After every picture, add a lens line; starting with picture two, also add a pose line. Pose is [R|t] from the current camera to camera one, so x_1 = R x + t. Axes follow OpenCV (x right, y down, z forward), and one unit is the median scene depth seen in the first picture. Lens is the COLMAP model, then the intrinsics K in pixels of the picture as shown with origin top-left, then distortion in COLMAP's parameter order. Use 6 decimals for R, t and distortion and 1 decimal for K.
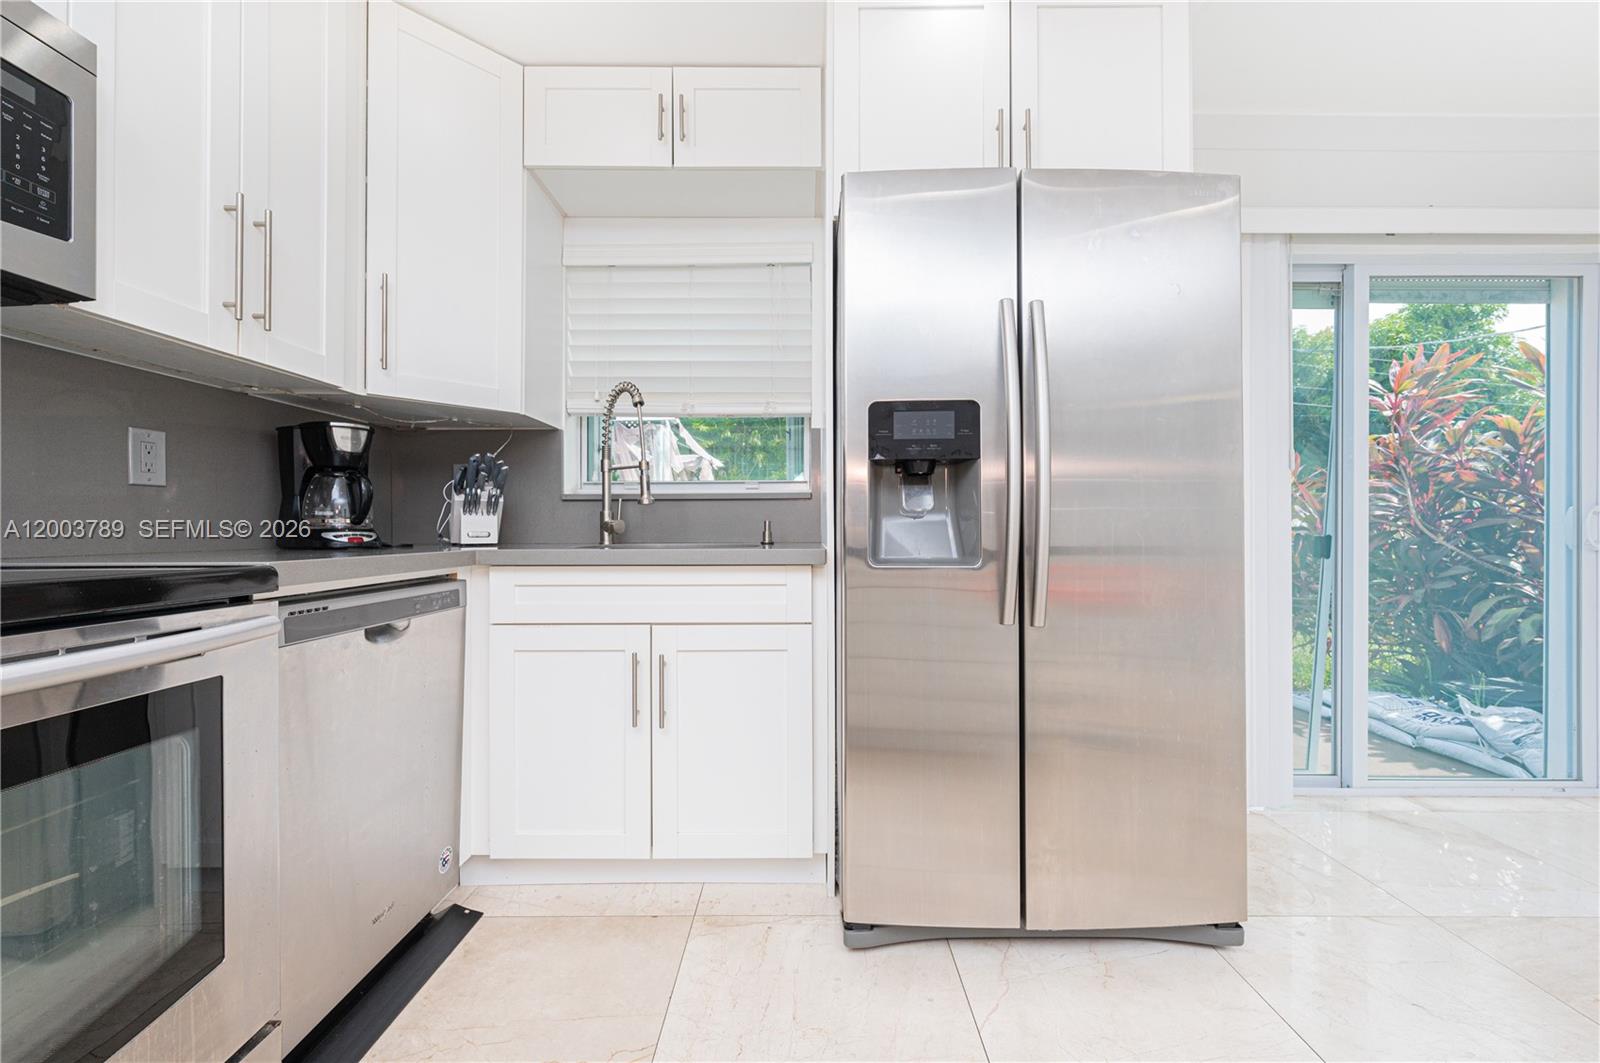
lens RADIAL K [[645.0, 0, 803.8], [0, 645.0, 528.2], [0, 0, 1]] dist [-0.000699, 0.000262]
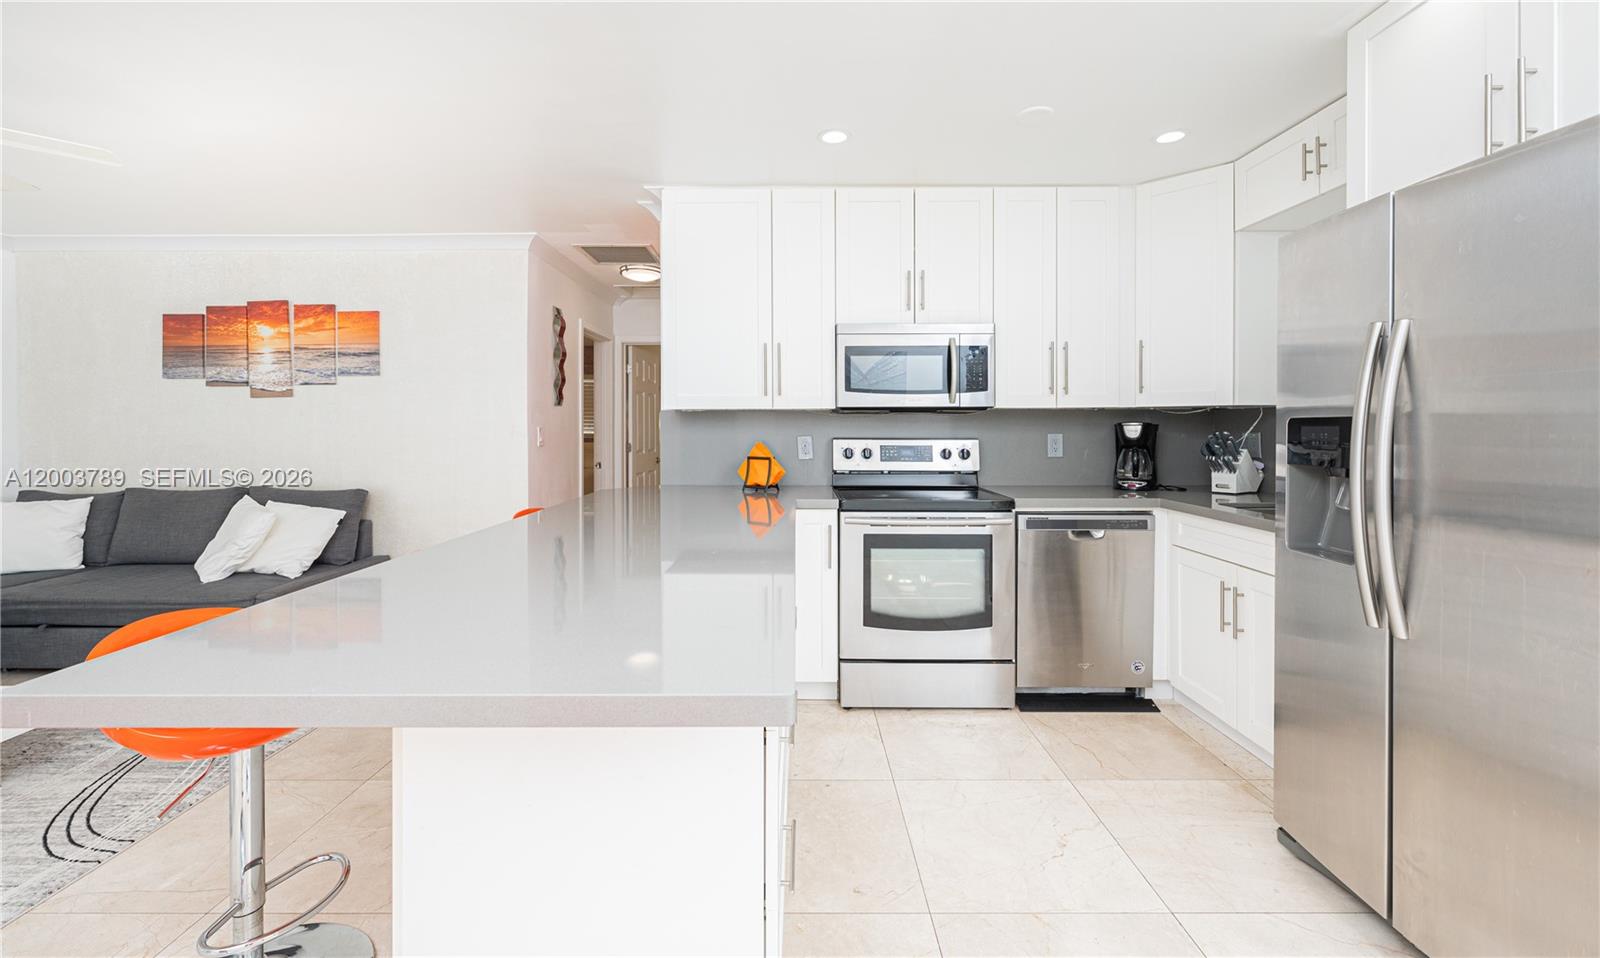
lens RADIAL K [[645.6, 0, 795.8], [0, 645.6, 426.7], [0, 0, 1]] dist [0.000181, -0.000004]
pose [[-0.001570, 0.001315, -0.999998, 1.195798], [0.002126, 0.999997, 0.001312, -0.160026], [0.999997, -0.002123, -0.001573, 0.035615]]
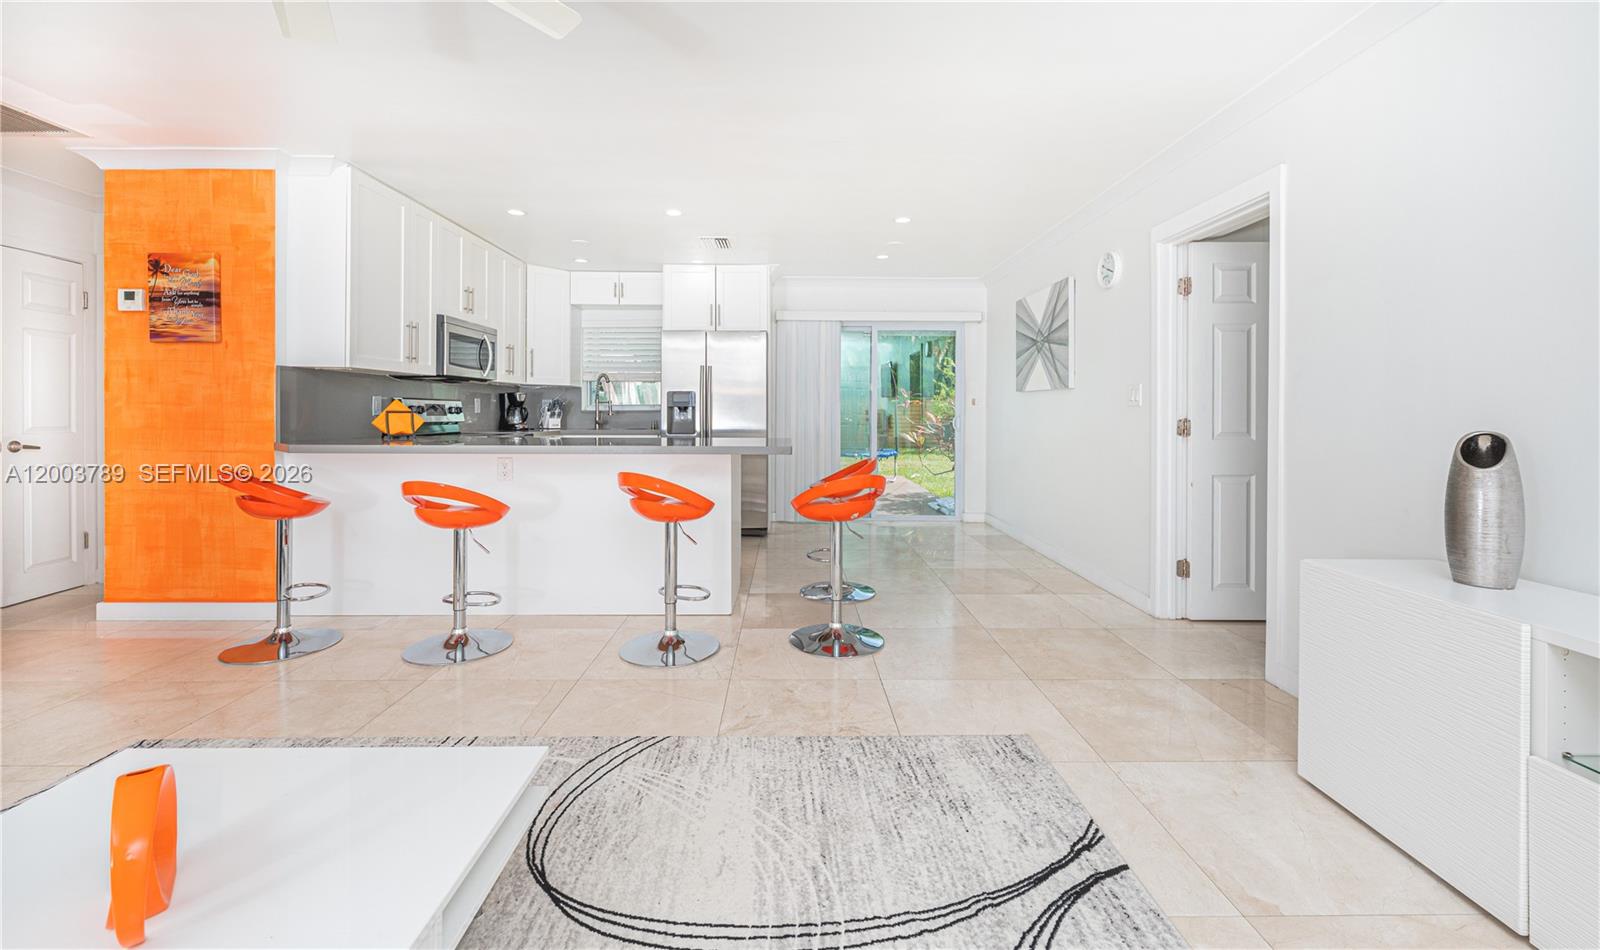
lens RADIAL K [[641.3, 0, 797.1], [0, 641.3, 416.6], [0, 0, 1]] dist [-0.001773, -0.000019]
pose [[0.999868, 0.003615, 0.015858, 0.707998], [-0.003738, 0.999963, 0.007726, -0.069591], [-0.015829, -0.007785, 0.999844, -2.457232]]
